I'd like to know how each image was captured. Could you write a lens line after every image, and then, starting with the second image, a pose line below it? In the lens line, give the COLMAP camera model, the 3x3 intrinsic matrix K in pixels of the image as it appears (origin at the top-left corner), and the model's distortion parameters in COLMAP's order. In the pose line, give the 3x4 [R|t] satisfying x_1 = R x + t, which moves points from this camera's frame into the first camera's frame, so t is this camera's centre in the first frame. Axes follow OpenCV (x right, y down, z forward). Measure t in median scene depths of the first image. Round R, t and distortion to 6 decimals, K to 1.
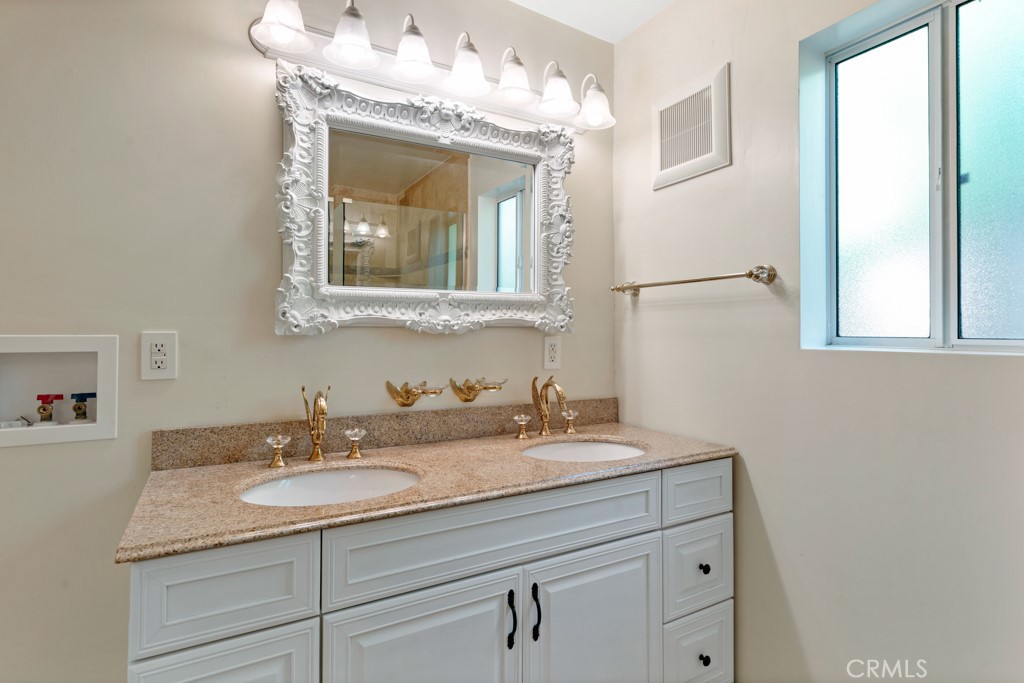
lens RADIAL K [[518.1, 0, 509.9], [0, 518.1, 325.1], [0, 0, 1]] dist [-0.002648, 0.001439]
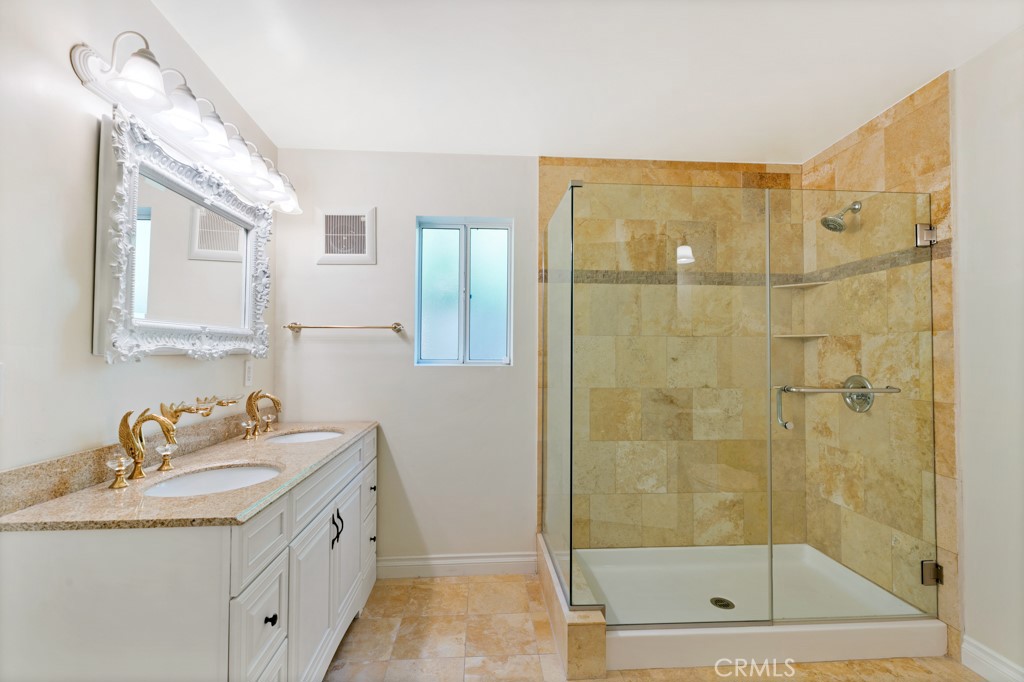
lens RADIAL K [[470.2, 0, 502.1], [0, 470.2, 340.9], [0, 0, 1]] dist [0.006158, -0.001330]
pose [[0.441033, 0.023654, 0.897179, -0.828398], [-0.013383, 0.999715, -0.019778, -0.016869], [-0.897391, -0.003284, 0.441224, -0.113312]]
